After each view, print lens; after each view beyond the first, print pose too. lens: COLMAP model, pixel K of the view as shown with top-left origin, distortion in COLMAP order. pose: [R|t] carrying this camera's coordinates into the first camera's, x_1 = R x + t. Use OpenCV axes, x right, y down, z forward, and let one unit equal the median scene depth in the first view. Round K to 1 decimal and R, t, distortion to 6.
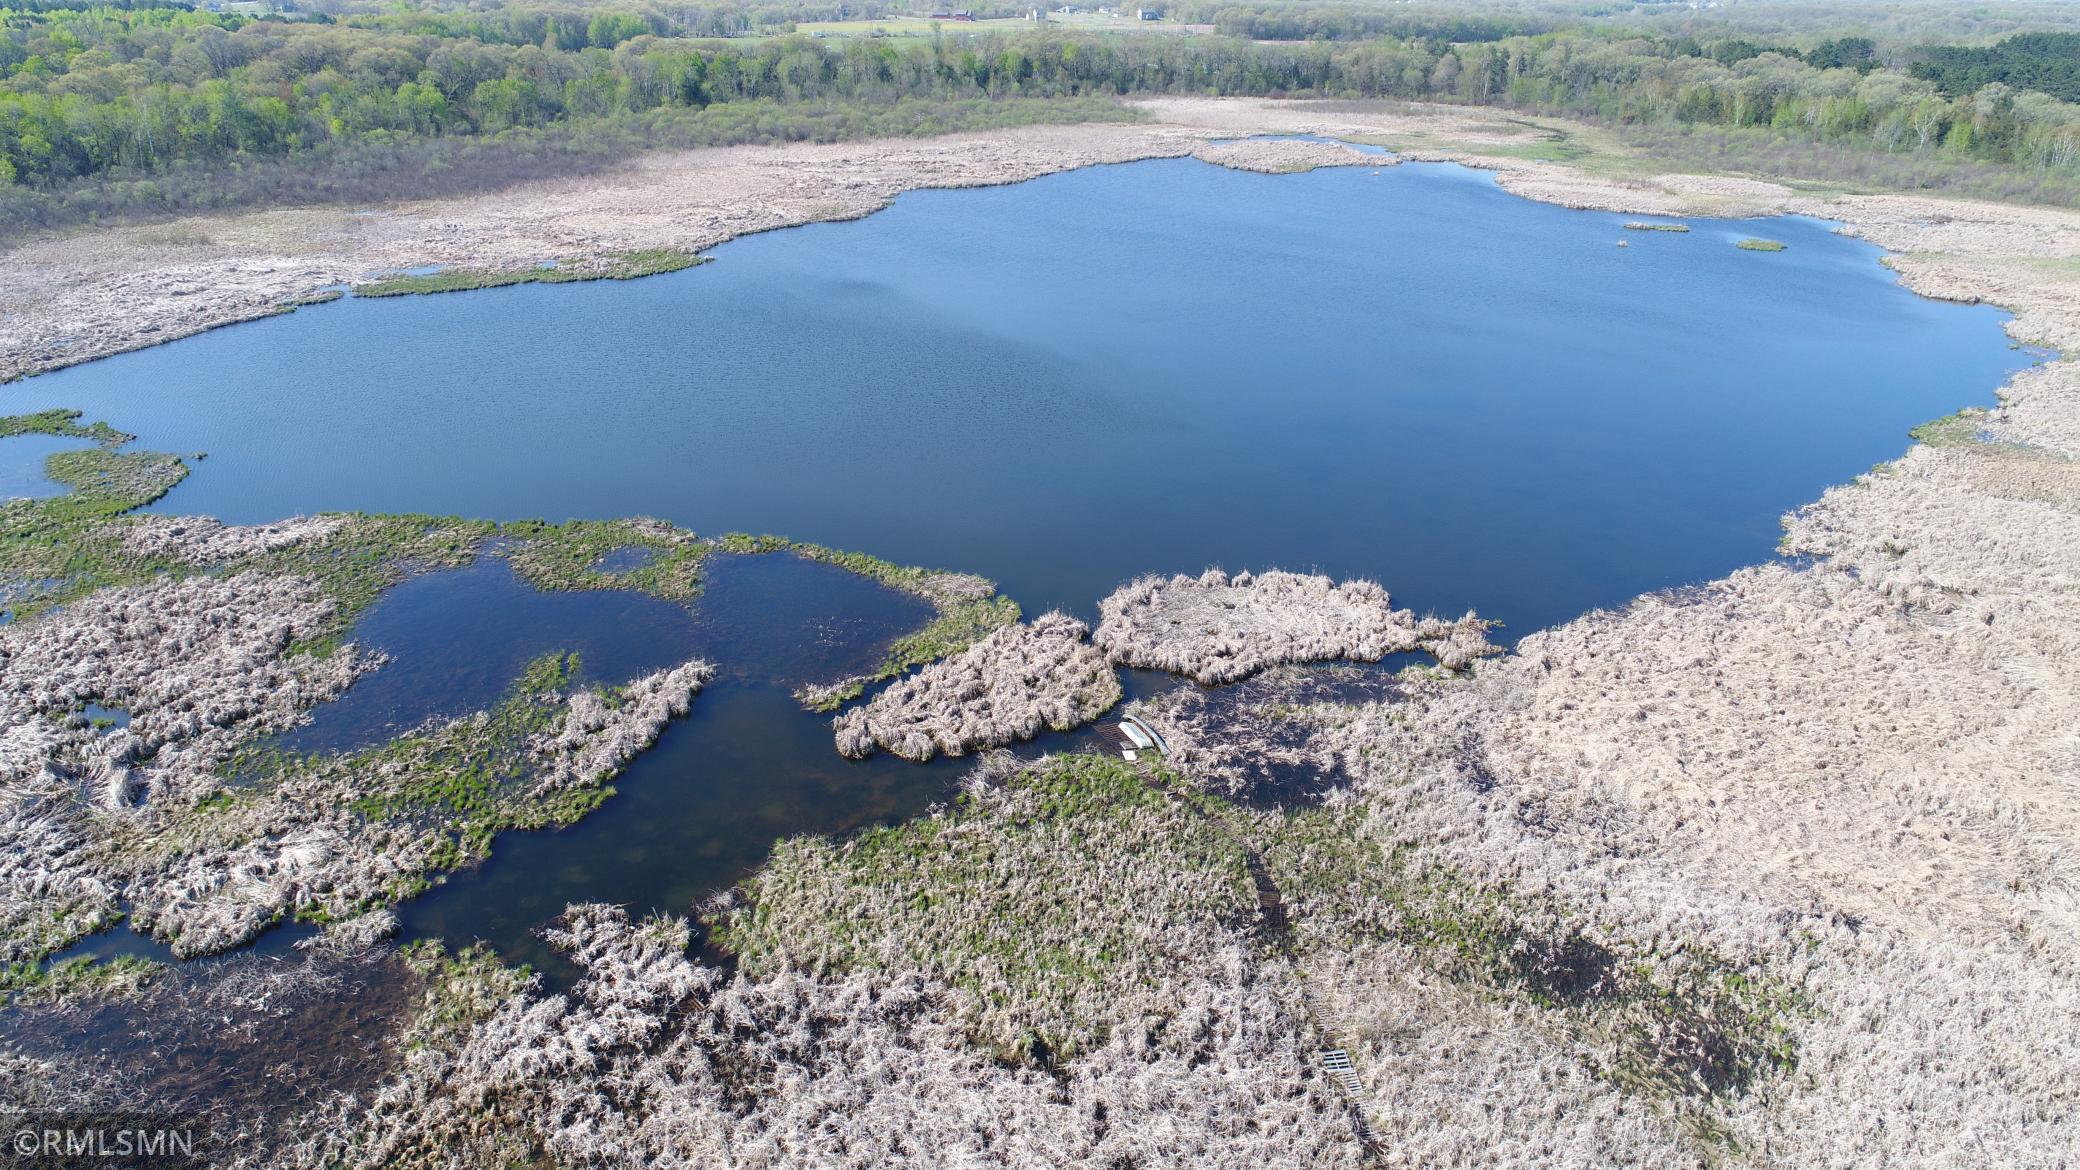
lens RADIAL K [[1383.0, 0, 1040.0], [0, 1383.0, 585.0], [0, 0, 1]] dist [0.003684, 0.000067]
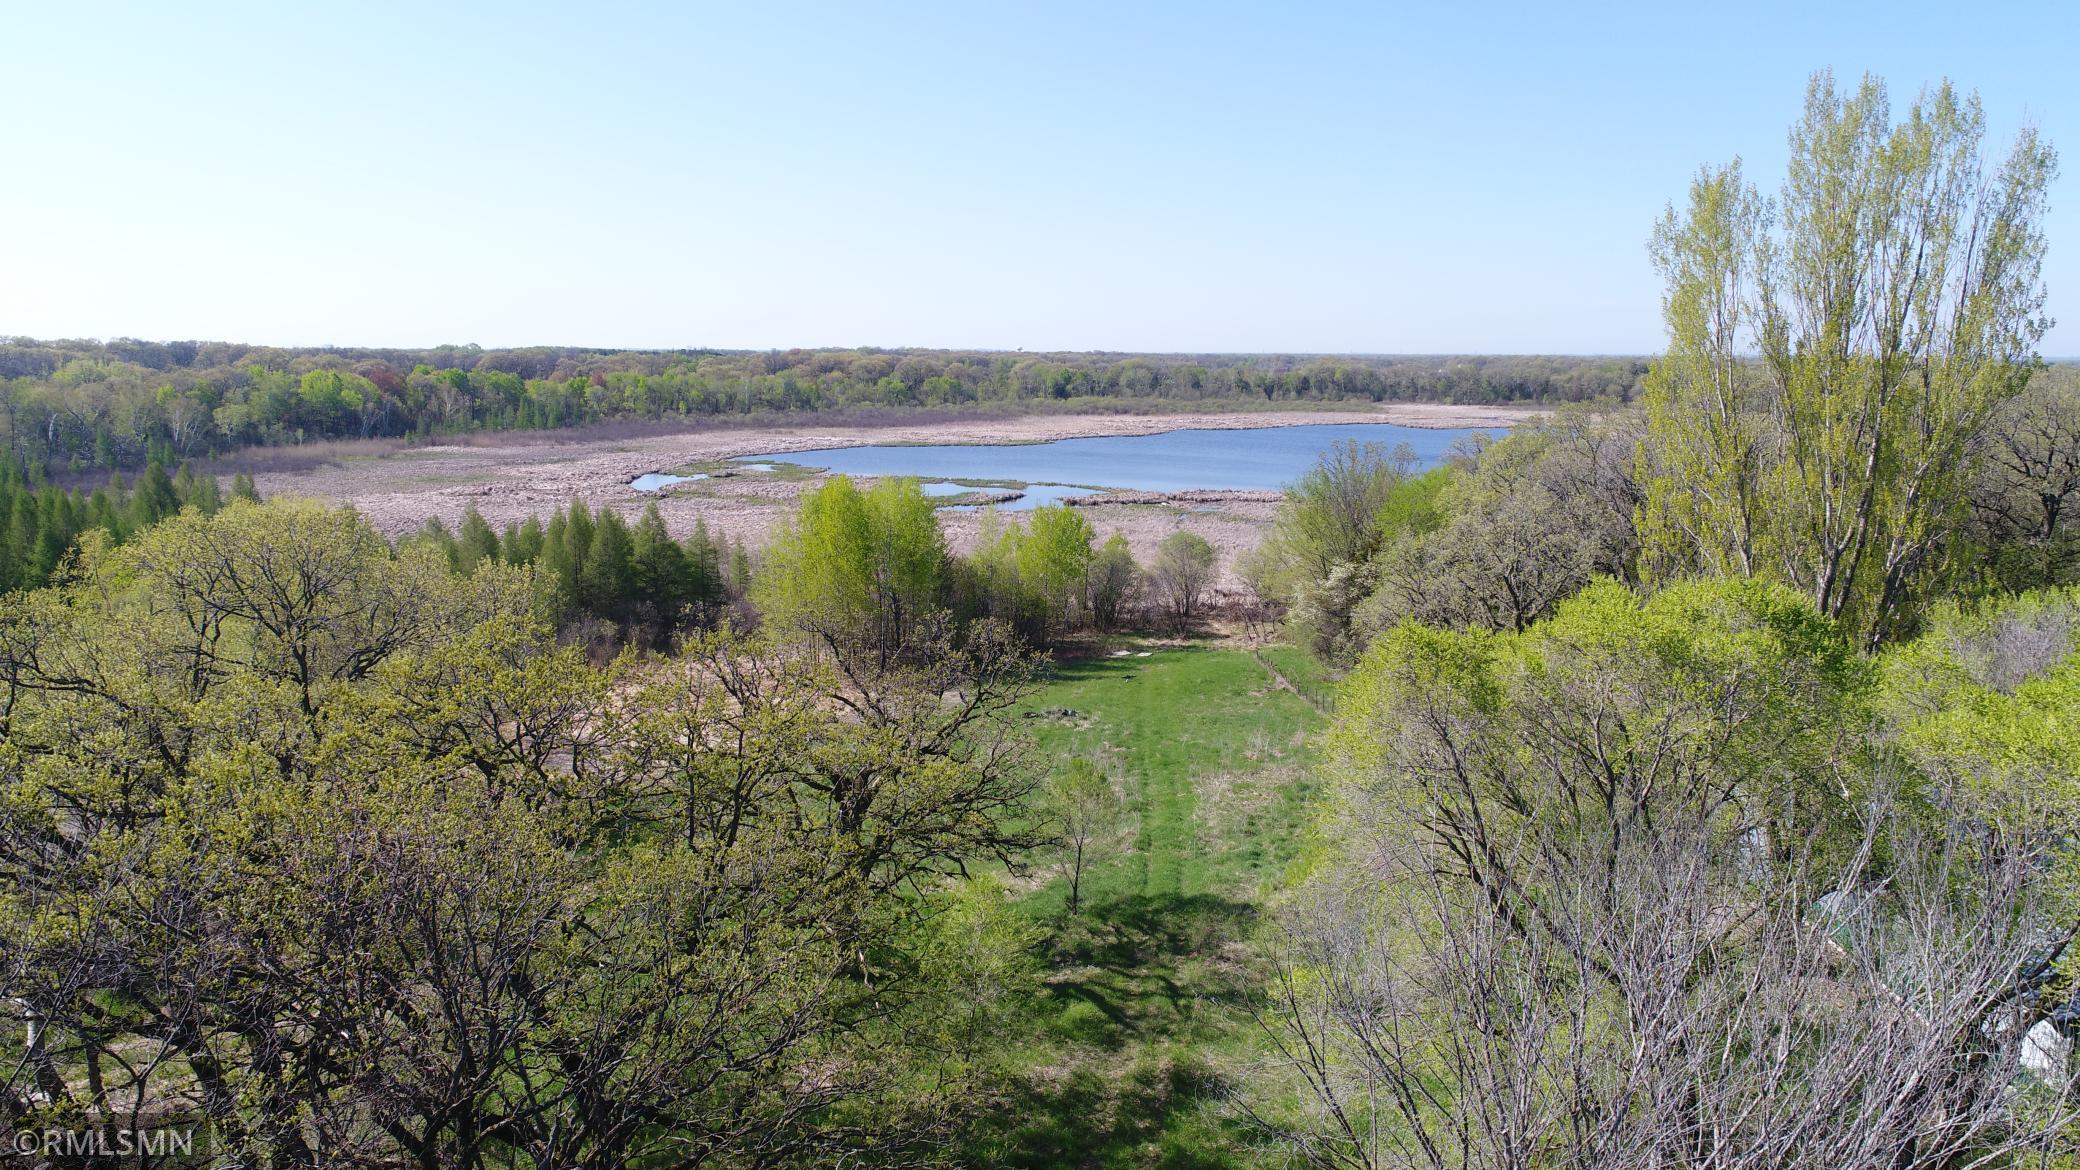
lens RADIAL K [[1383.0, 0, 1040.0], [0, 1383.0, 585.0], [0, 0, 1]] dist [0.003684, 0.000067]
pose [[0.967781, 0.034783, -0.249379, 0.115180], [-0.095816, 0.966775, -0.236993, 0.218127], [0.232850, 0.253251, 0.938959, -0.373262]]
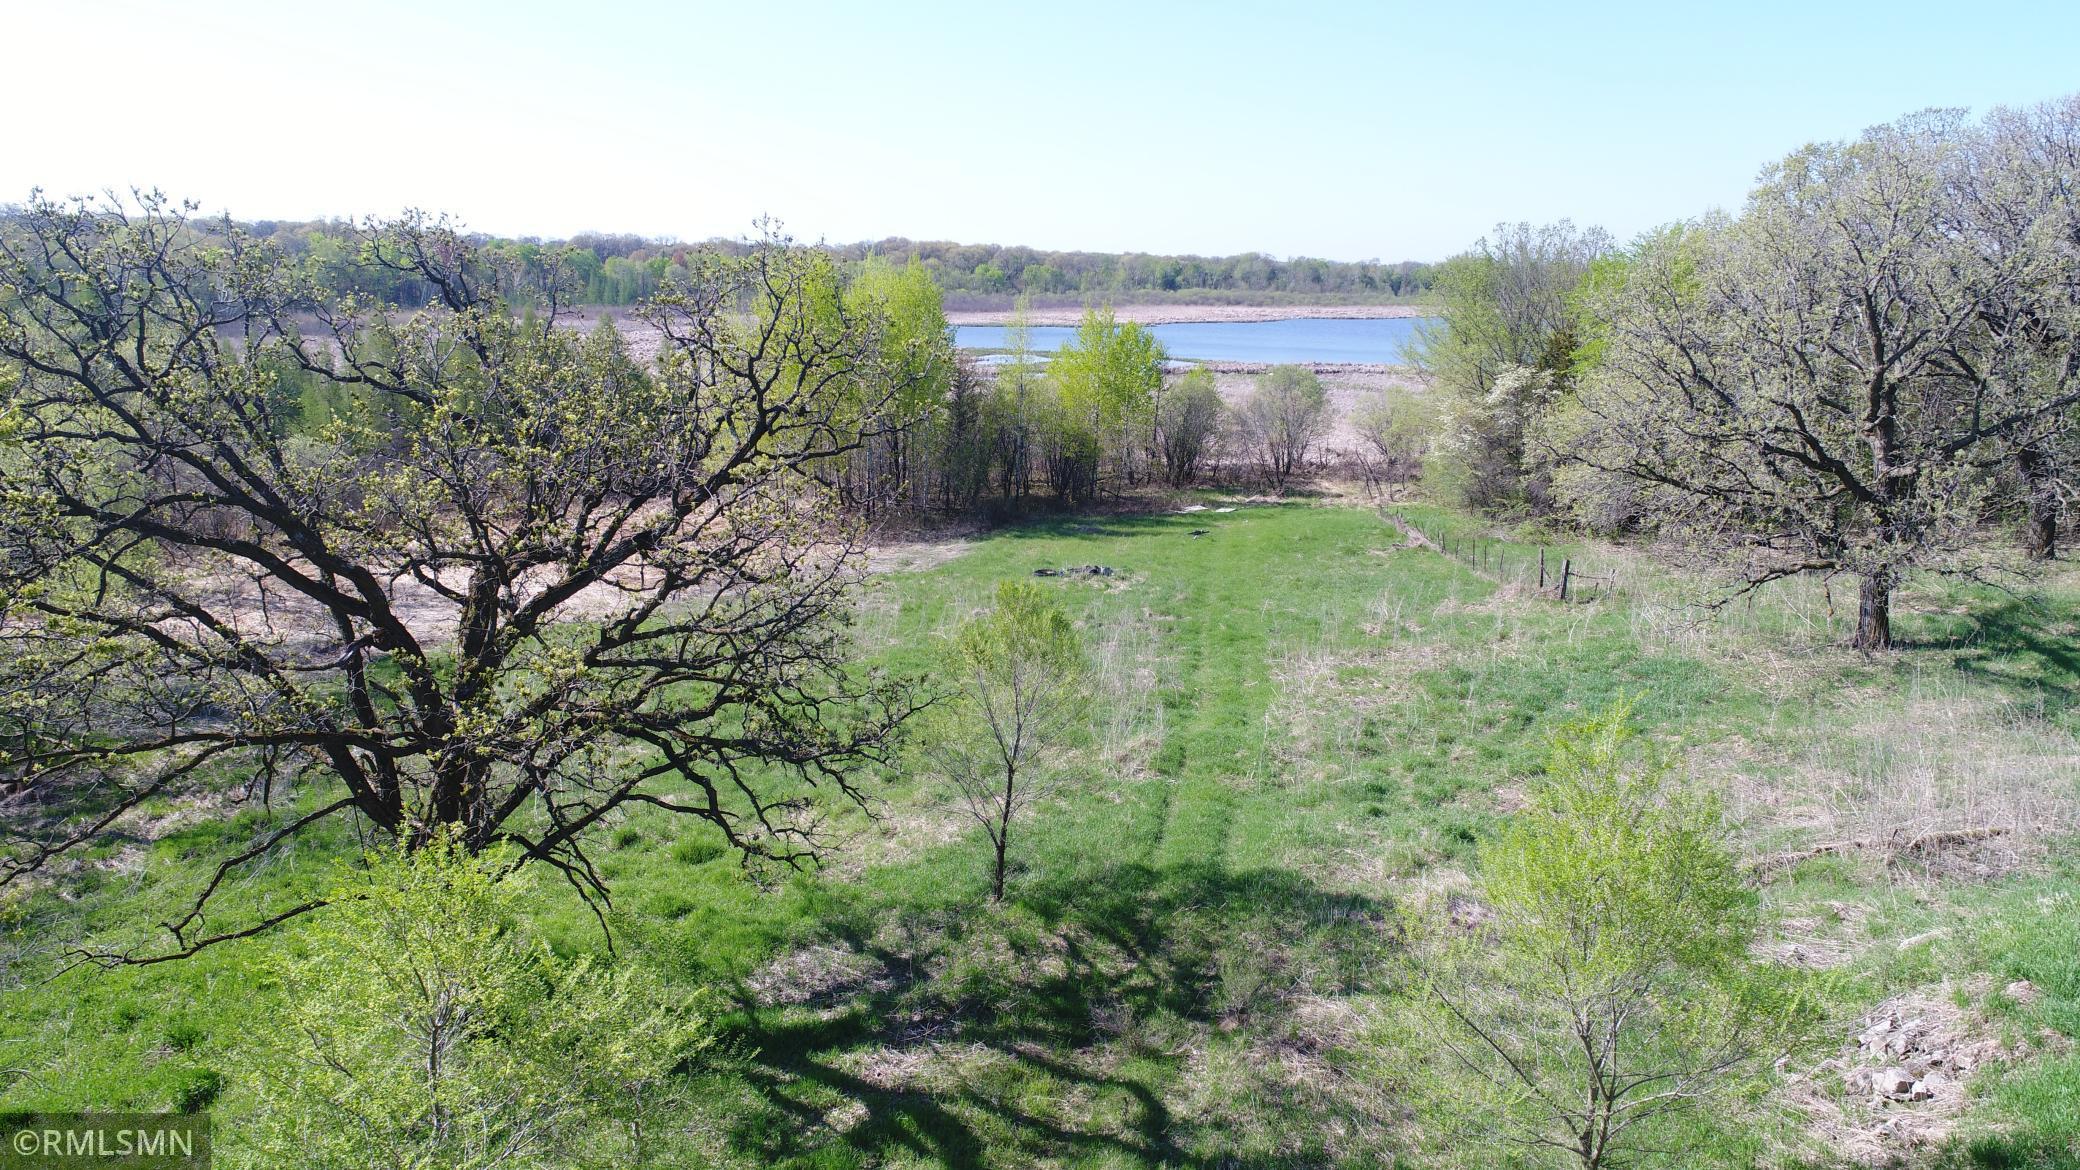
lens RADIAL K [[1383.0, 0, 1040.0], [0, 1383.0, 585.0], [0, 0, 1]] dist [0.003684, 0.000067]
pose [[0.943527, 0.074781, -0.322746, 0.106911], [-0.135291, 0.976231, -0.169320, 0.212442], [0.302413, 0.203422, 0.931217, -0.291780]]
